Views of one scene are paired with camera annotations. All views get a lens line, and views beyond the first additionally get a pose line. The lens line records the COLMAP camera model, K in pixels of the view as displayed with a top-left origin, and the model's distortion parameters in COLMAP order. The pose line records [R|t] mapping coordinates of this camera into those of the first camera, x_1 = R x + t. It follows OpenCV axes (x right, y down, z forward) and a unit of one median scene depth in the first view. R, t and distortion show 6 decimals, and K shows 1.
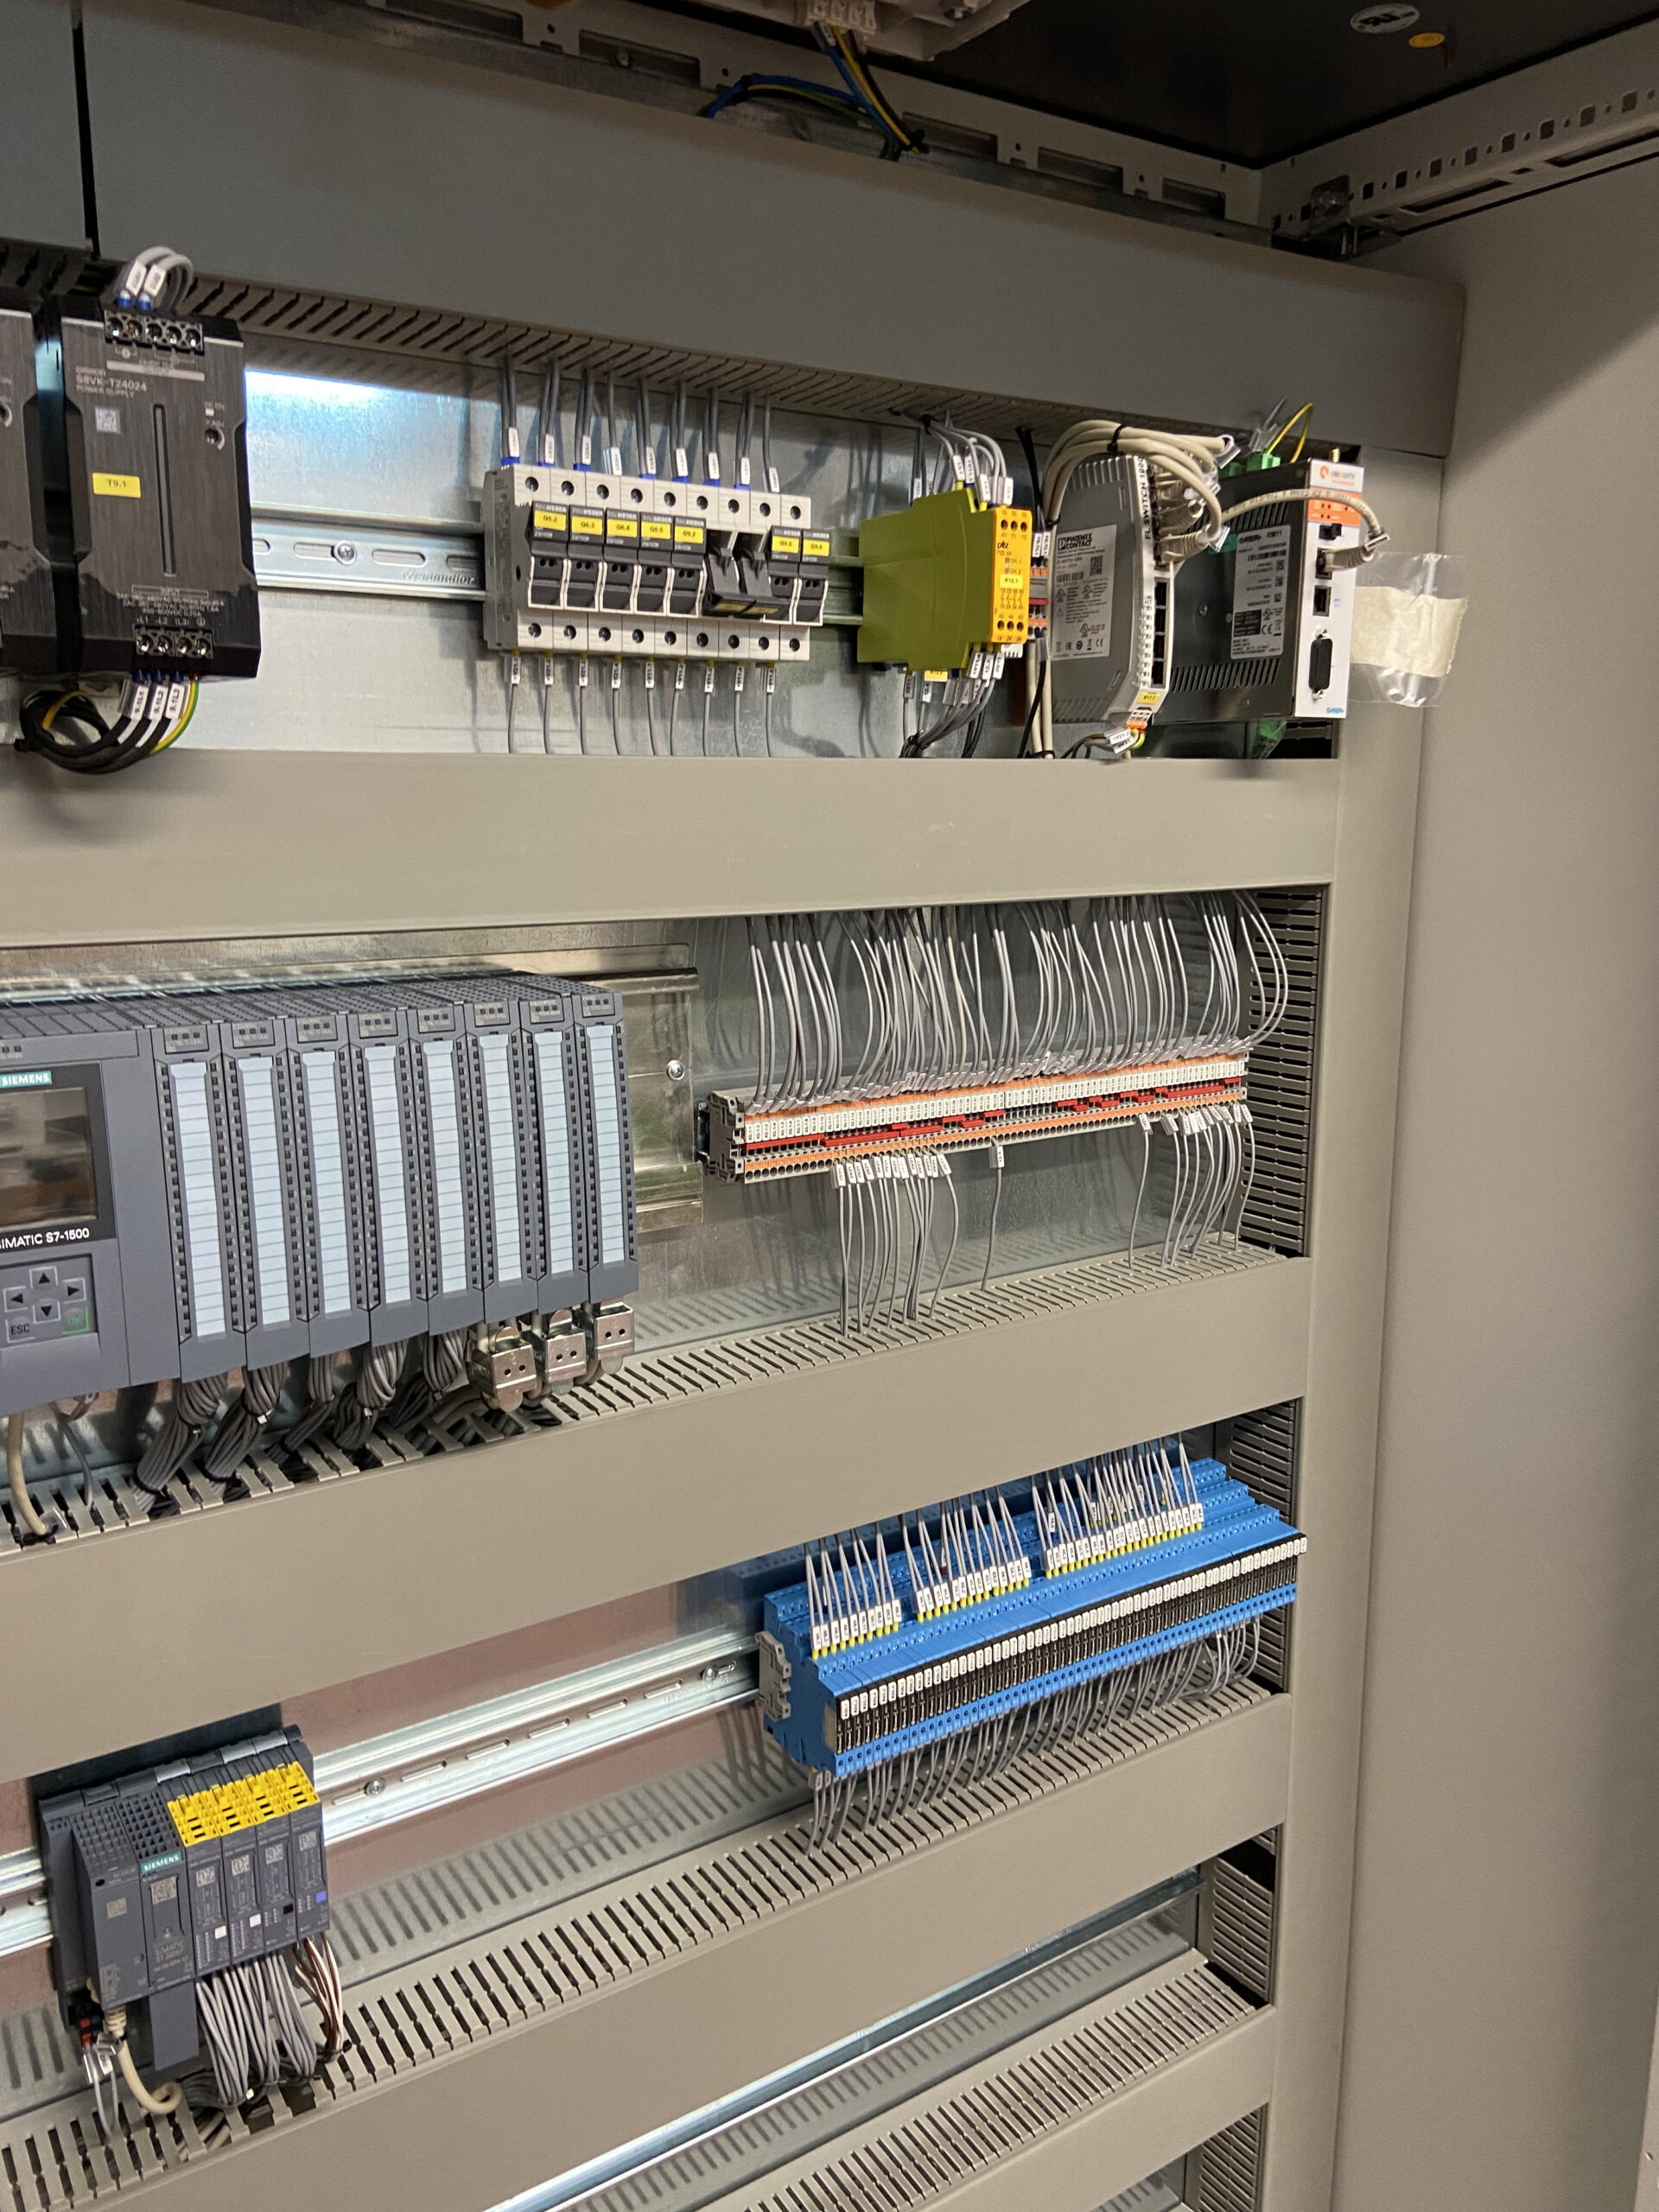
lens RADIAL K [[1702.2, 0, 829.5], [0, 1702.2, 1106.0], [0, 0, 1]] dist [0.135804, -0.187136]
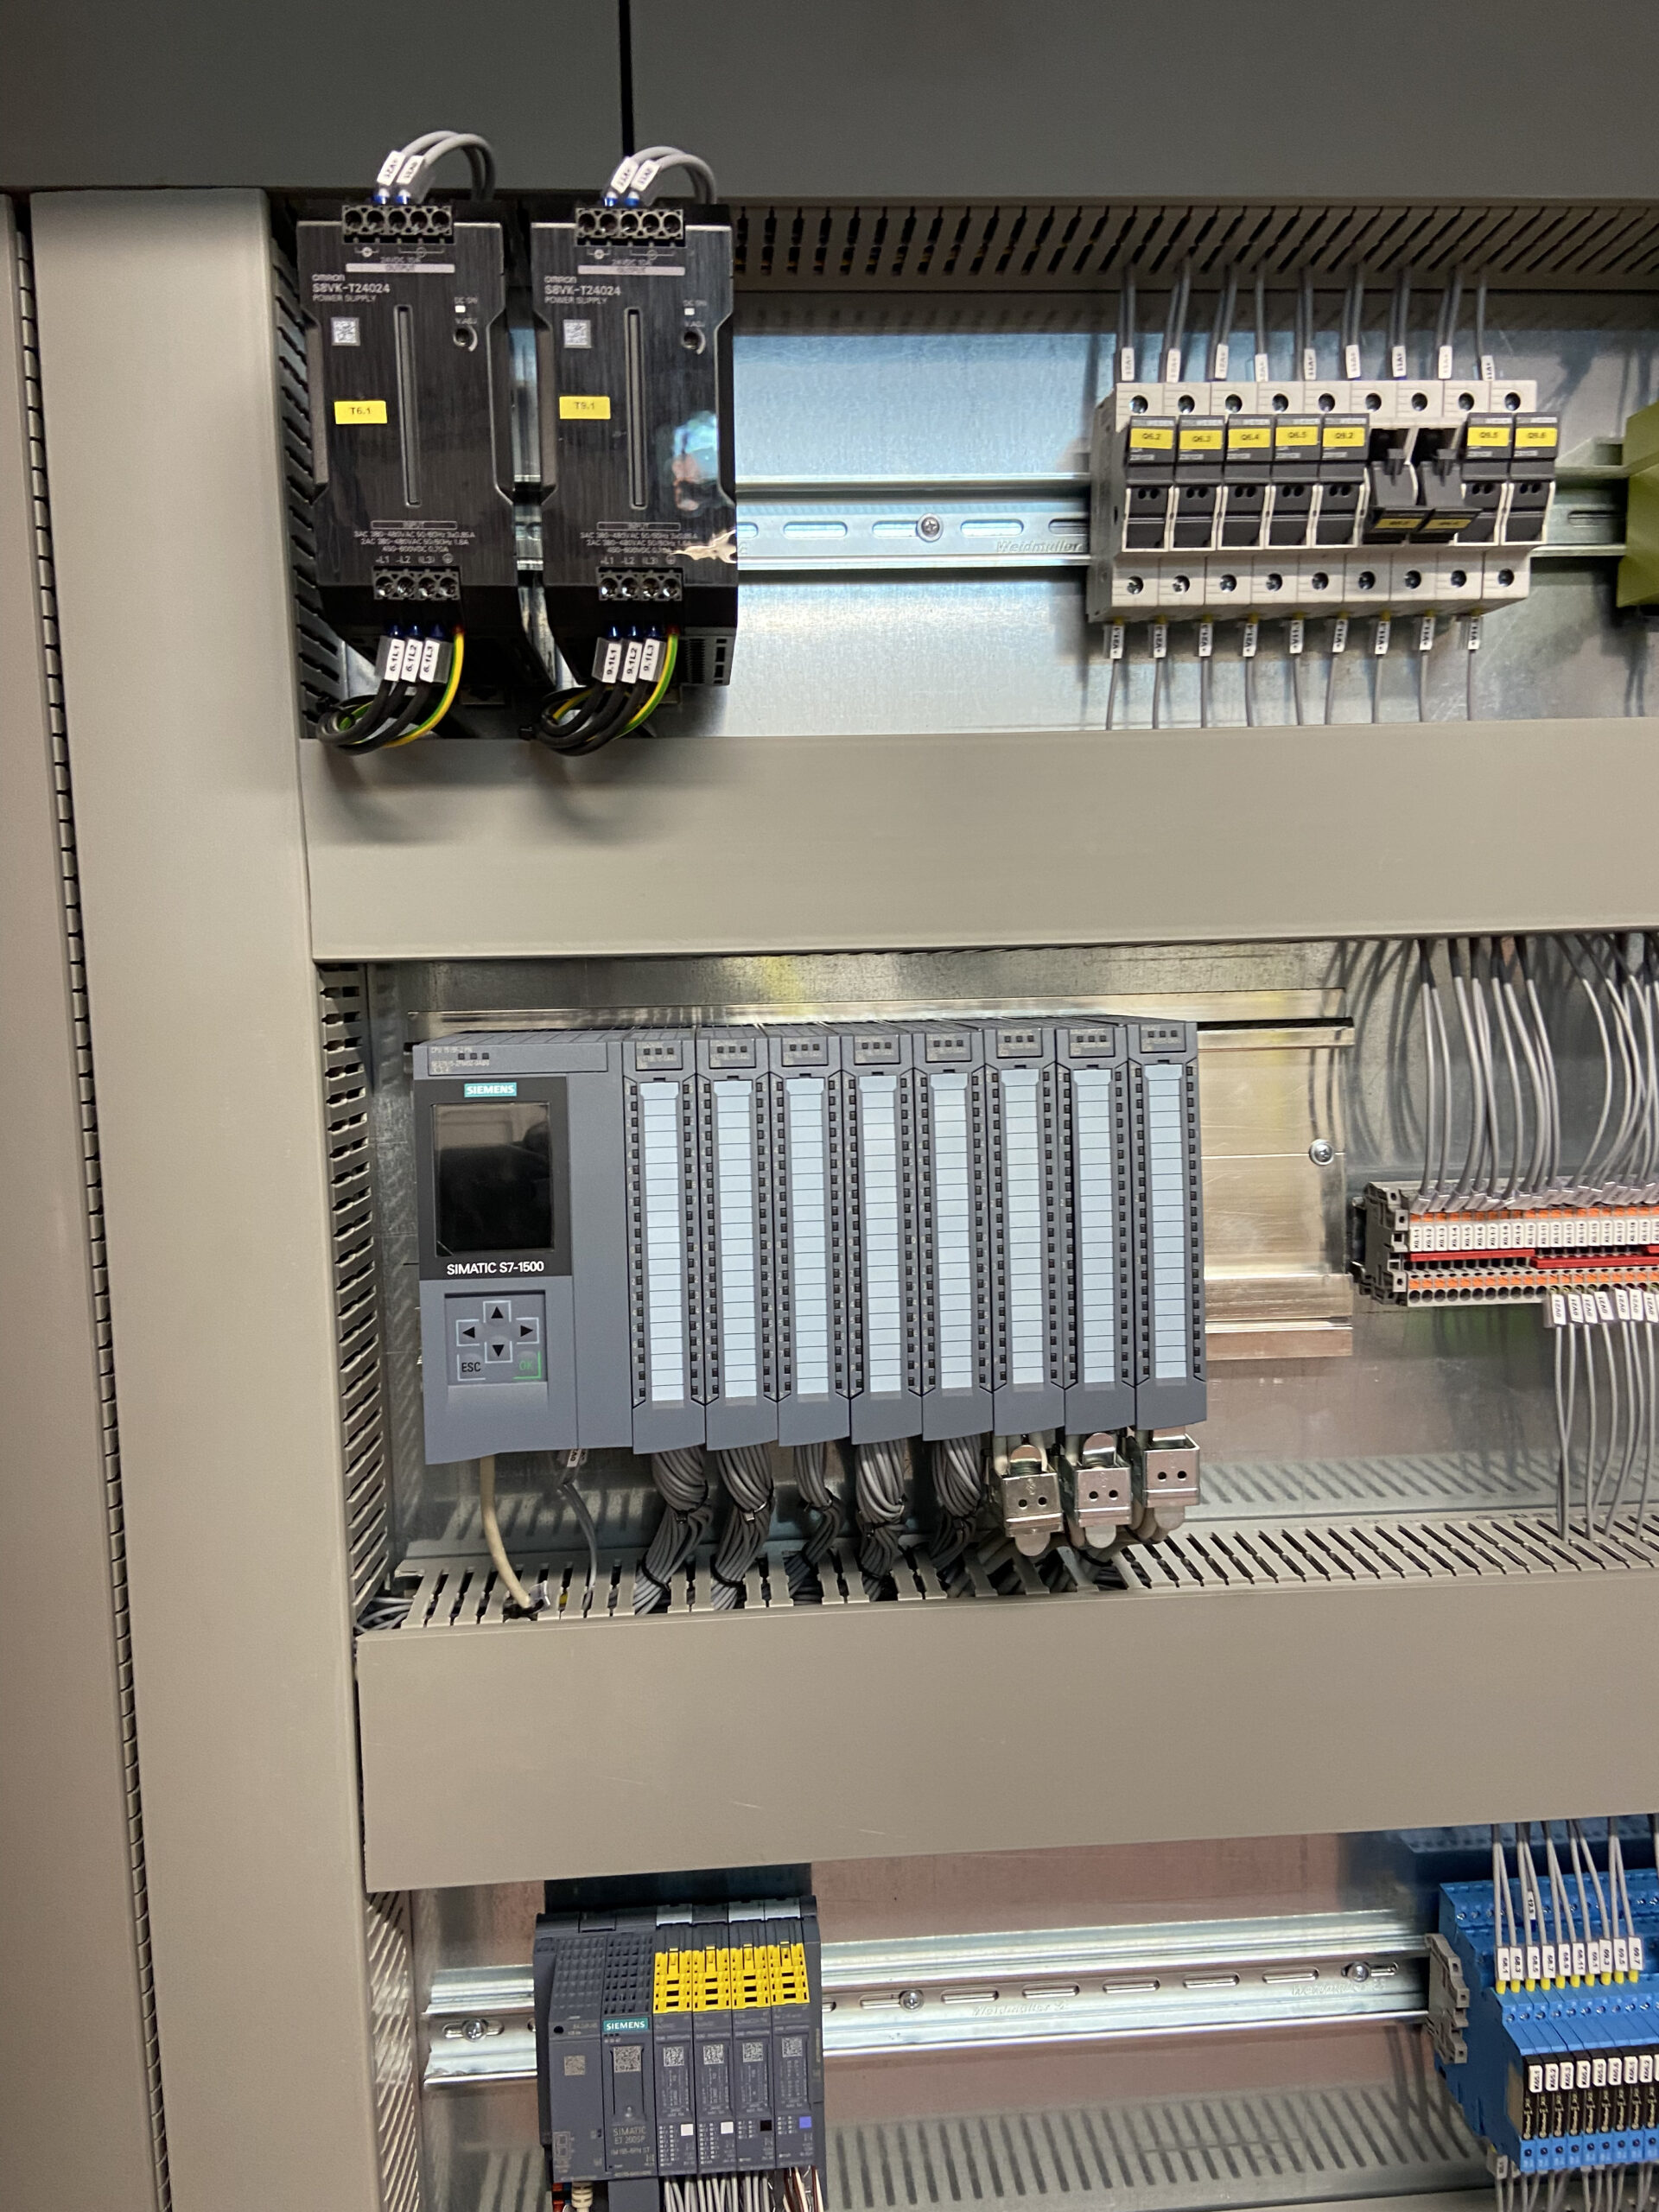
lens RADIAL K [[1666.0, 0, 824.7], [0, 1666.0, 1132.1], [0, 0, 1]] dist [0.133274, -0.175373]
pose [[0.872903, 0.031267, -0.486891, 0.094223], [-0.073168, 0.995048, -0.067278, 0.042408], [0.482376, 0.094352, 0.870868, 0.259096]]
